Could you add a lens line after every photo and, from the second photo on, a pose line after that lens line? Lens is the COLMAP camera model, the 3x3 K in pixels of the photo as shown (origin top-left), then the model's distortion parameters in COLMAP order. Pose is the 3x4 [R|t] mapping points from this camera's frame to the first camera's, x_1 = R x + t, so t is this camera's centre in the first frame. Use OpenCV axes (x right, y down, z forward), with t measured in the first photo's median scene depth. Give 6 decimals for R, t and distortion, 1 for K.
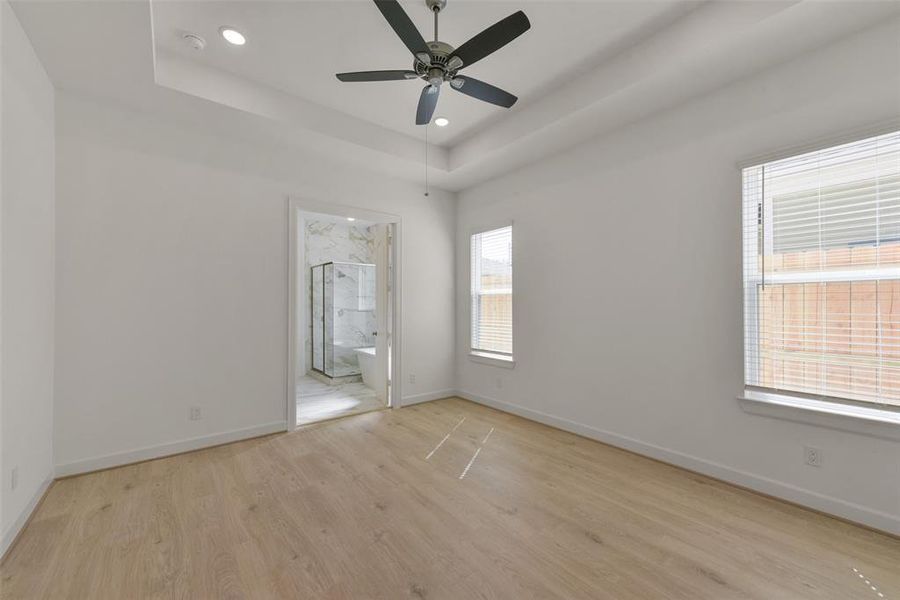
lens RADIAL K [[357.7, 0, 451.3], [0, 357.7, 297.5], [0, 0, 1]] dist [0.001914, 0.000116]
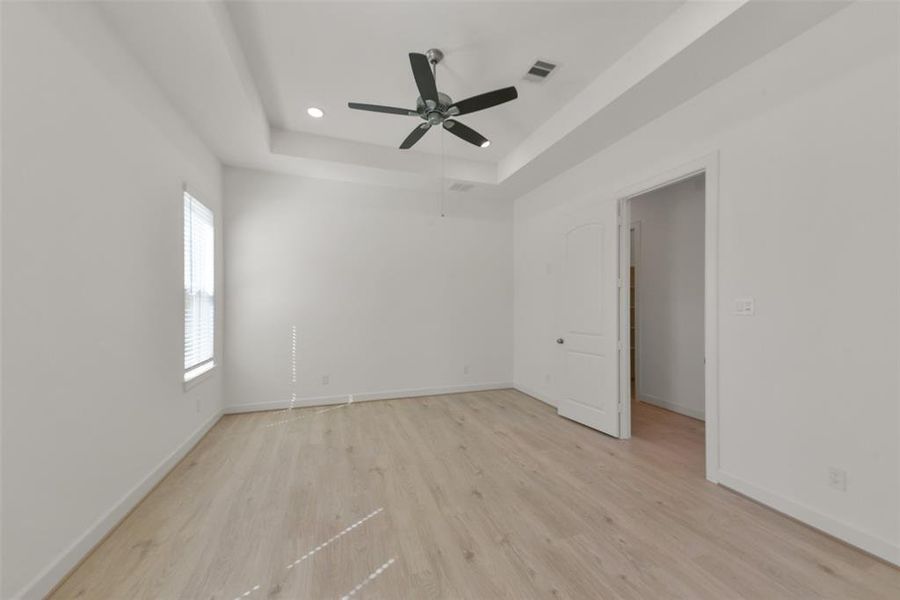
lens RADIAL K [[357.7, 0, 451.3], [0, 357.7, 297.5], [0, 0, 1]] dist [0.001914, 0.000116]
pose [[-0.948920, 0.005003, 0.315477, -0.420195], [-0.007427, 0.999243, -0.038186, 0.038204], [-0.315429, -0.038579, -0.948165, 1.863702]]
